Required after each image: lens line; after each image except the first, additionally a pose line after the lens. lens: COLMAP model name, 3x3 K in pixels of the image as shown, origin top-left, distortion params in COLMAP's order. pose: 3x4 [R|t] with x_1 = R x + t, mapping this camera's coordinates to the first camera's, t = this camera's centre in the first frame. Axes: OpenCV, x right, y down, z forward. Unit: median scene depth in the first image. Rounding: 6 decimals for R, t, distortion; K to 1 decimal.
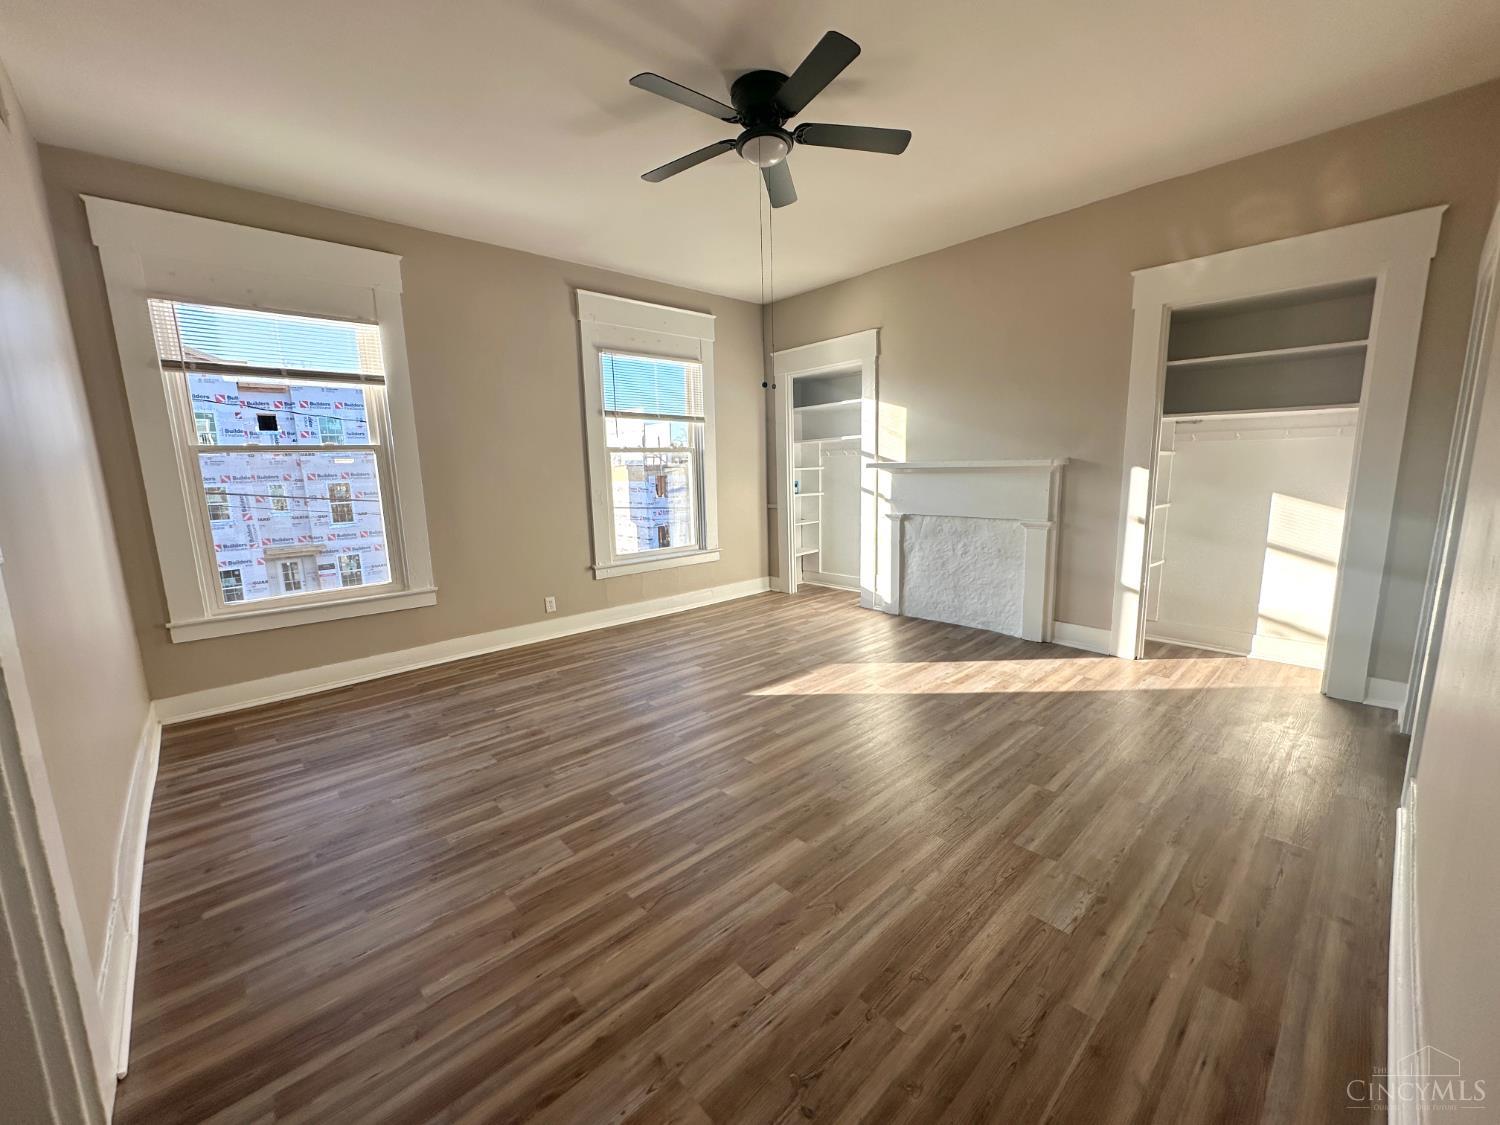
lens RADIAL K [[597.3, 0, 749.5], [0, 597.3, 563.9], [0, 0, 1]] dist [0.000902, -0.000127]
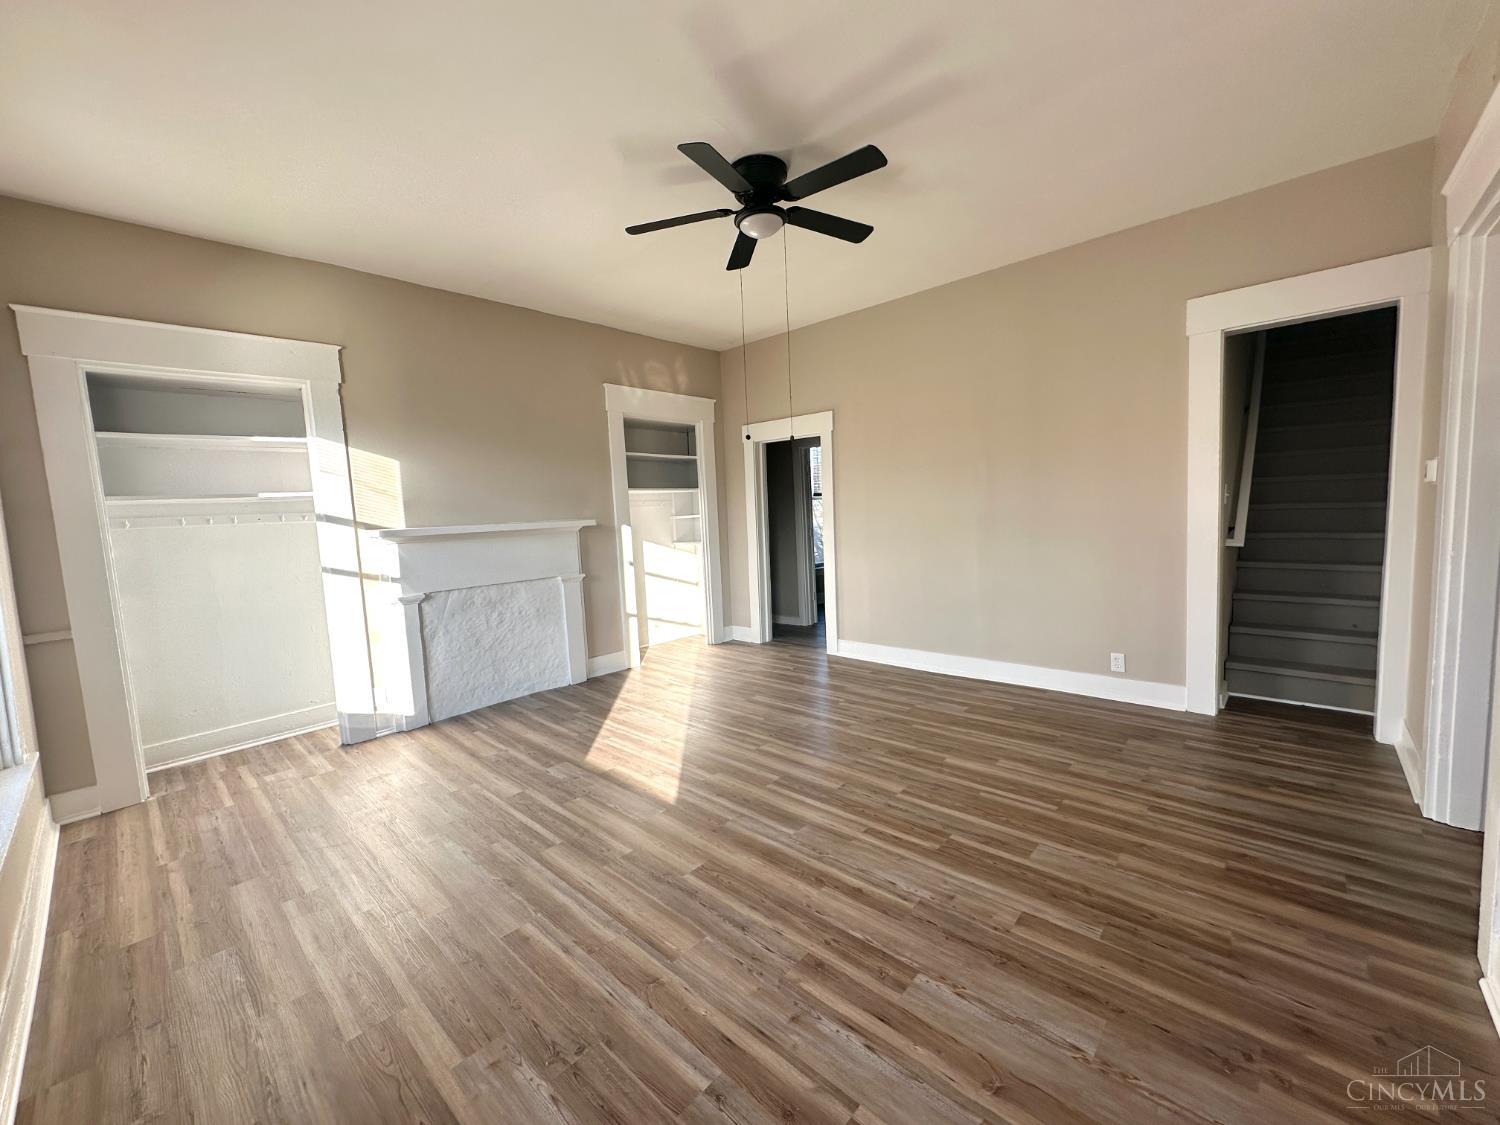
lens RADIAL K [[597.3, 0, 751.8], [0, 597.3, 560.7], [0, 0, 1]] dist [0.000902, -0.000127]
pose [[-0.078673, -0.058895, 0.995159, -0.721455], [0.211511, 0.974540, 0.074396, -0.119995], [-0.974204, 0.216340, -0.064213, 0.808279]]
